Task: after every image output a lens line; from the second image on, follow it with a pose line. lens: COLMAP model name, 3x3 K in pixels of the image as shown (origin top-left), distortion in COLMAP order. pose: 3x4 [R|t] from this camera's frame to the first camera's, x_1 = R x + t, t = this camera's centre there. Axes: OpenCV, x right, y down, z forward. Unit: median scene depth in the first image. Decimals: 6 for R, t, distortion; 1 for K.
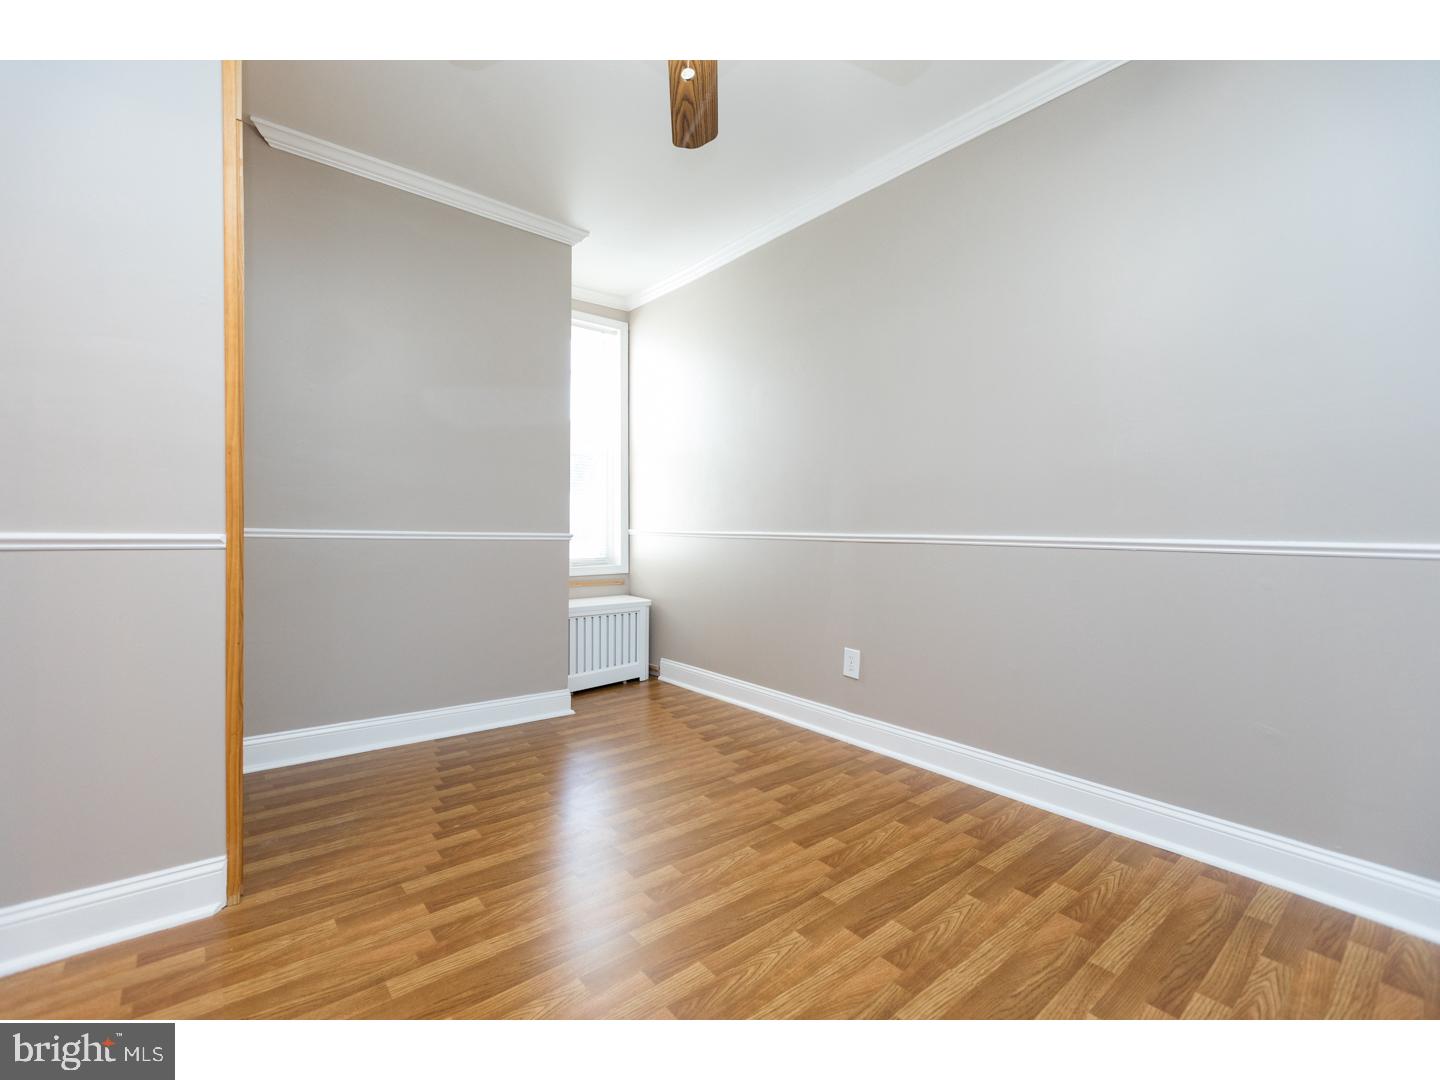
lens RADIAL K [[635.9, 0, 724.7], [0, 635.9, 547.1], [0, 0, 1]] dist [0.000954, -0.002944]
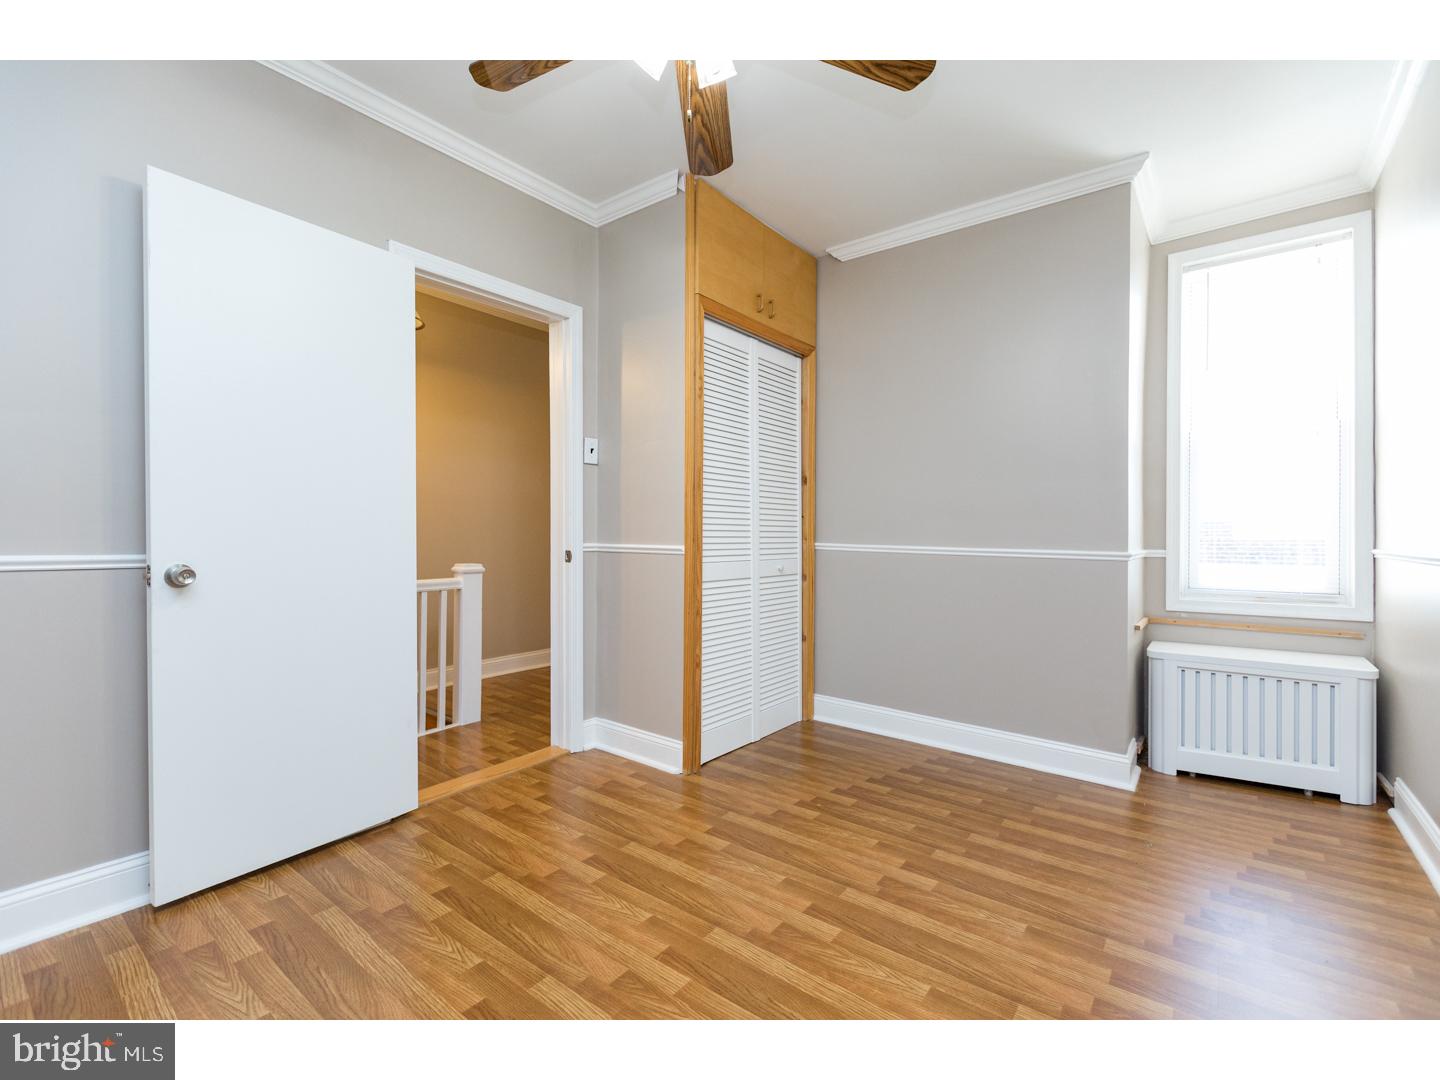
lens RADIAL K [[635.9, 0, 710.5], [0, 635.9, 535.7], [0, 0, 1]] dist [0.000954, -0.002944]
pose [[0.201246, -0.016462, -0.979402, 0.360164], [-0.037333, 0.999003, -0.024463, -0.002445], [0.978829, 0.041487, 0.200431, 0.311327]]
